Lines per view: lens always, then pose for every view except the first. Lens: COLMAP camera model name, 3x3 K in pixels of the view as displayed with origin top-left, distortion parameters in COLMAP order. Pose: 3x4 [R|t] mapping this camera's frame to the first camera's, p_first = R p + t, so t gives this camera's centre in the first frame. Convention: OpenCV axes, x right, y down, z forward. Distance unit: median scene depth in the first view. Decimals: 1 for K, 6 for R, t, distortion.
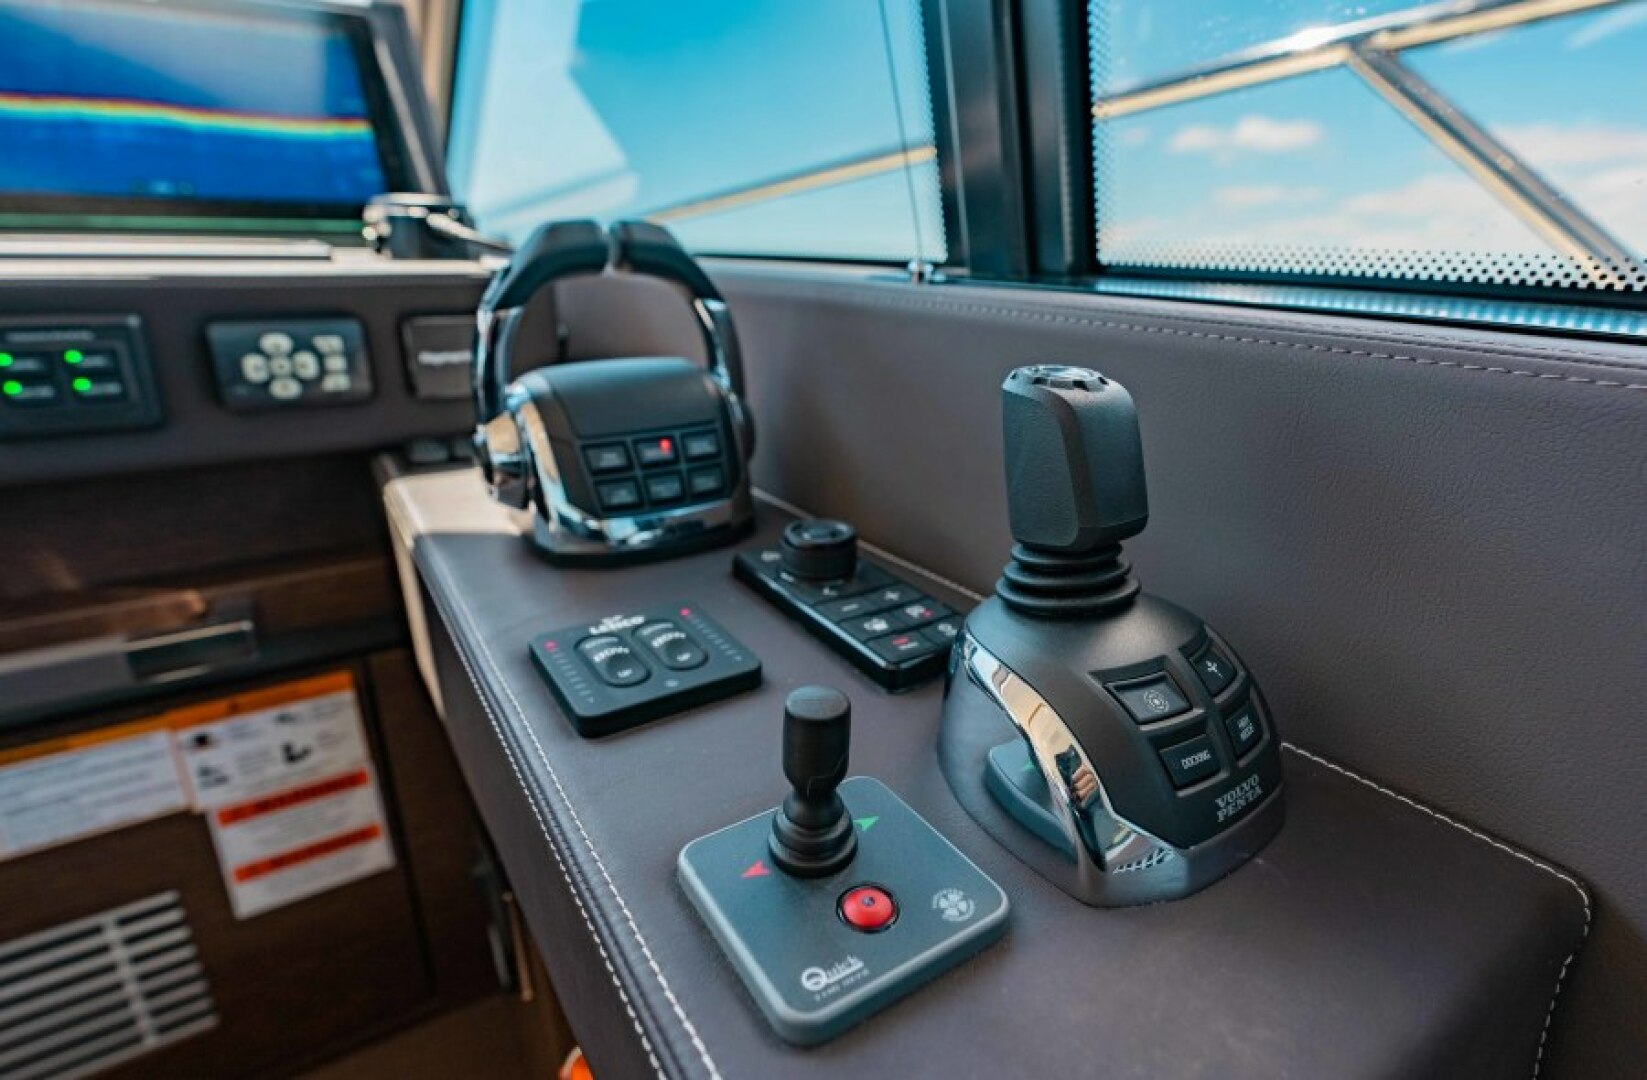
lens RADIAL K [[821.1, 0, 858.4], [0, 821.1, 527.4], [0, 0, 1]] dist [-0.000107, -0.000428]
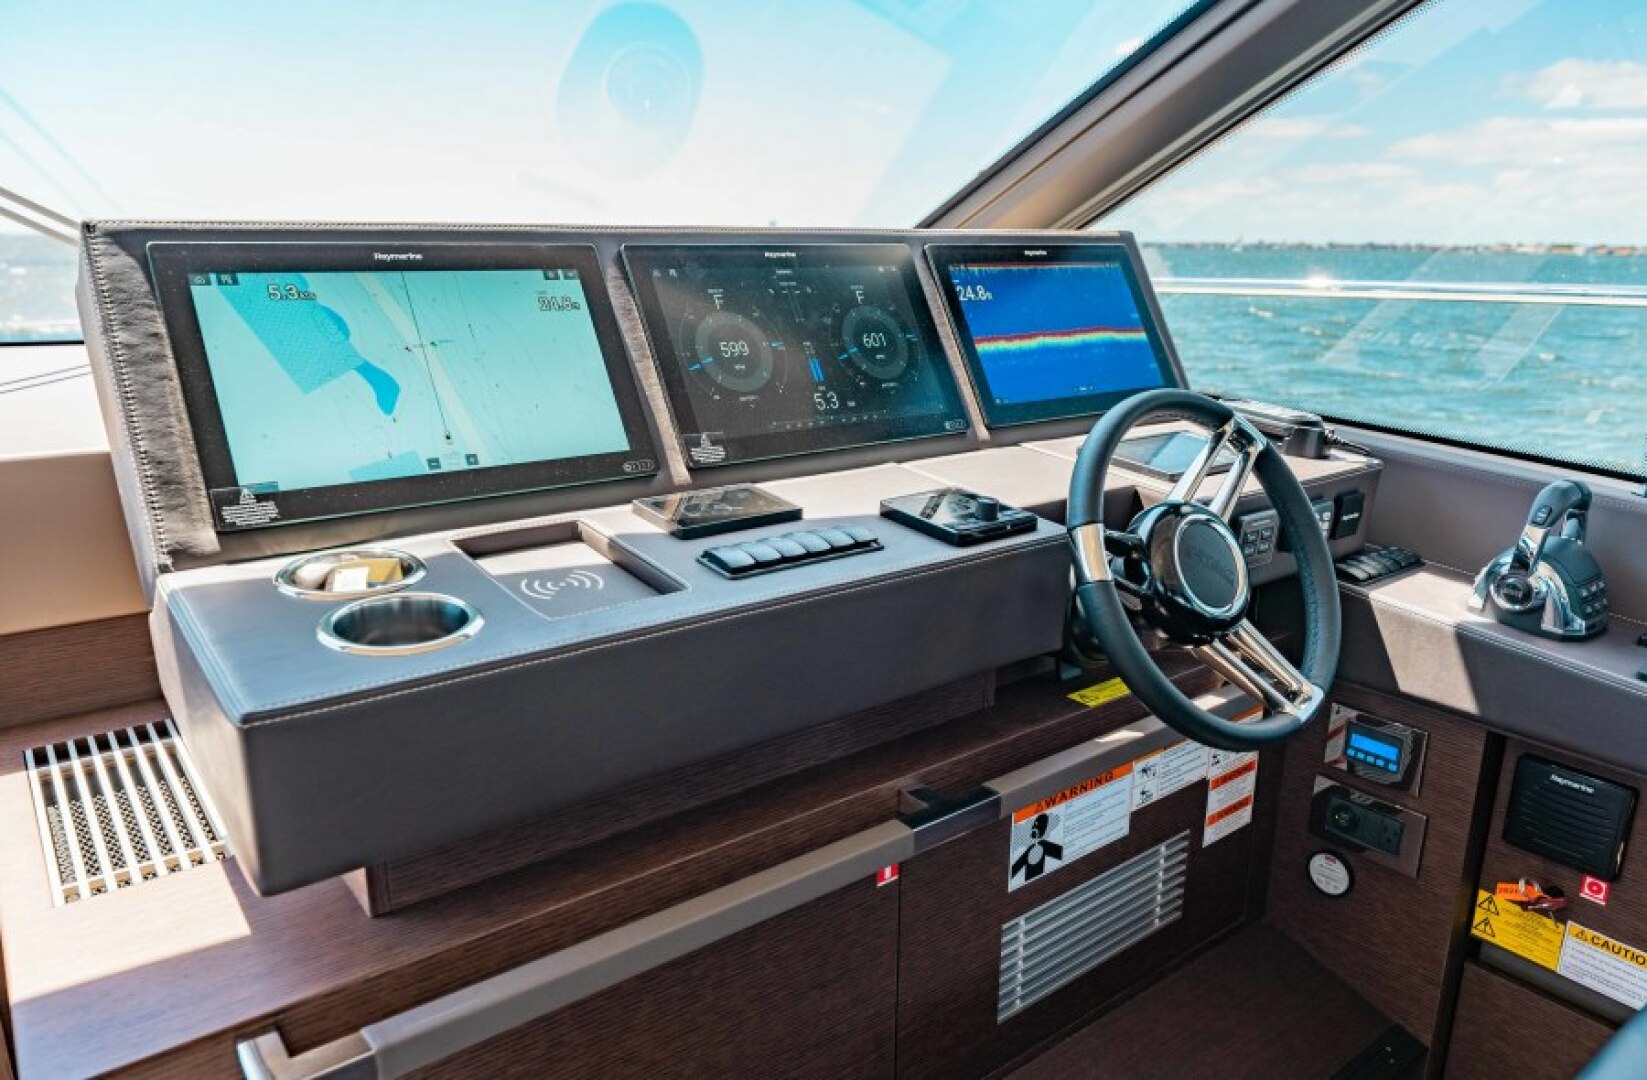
lens RADIAL K [[1131.5, 0, 824.6], [0, 1131.5, 540.1], [0, 0, 1]] dist [-0.001534, 0.008721]
pose [[0.996945, 0.006376, 0.077849, -1.740670], [-0.005197, 0.999869, -0.015344, -0.111249], [-0.077937, 0.014893, 0.996847, -1.264888]]
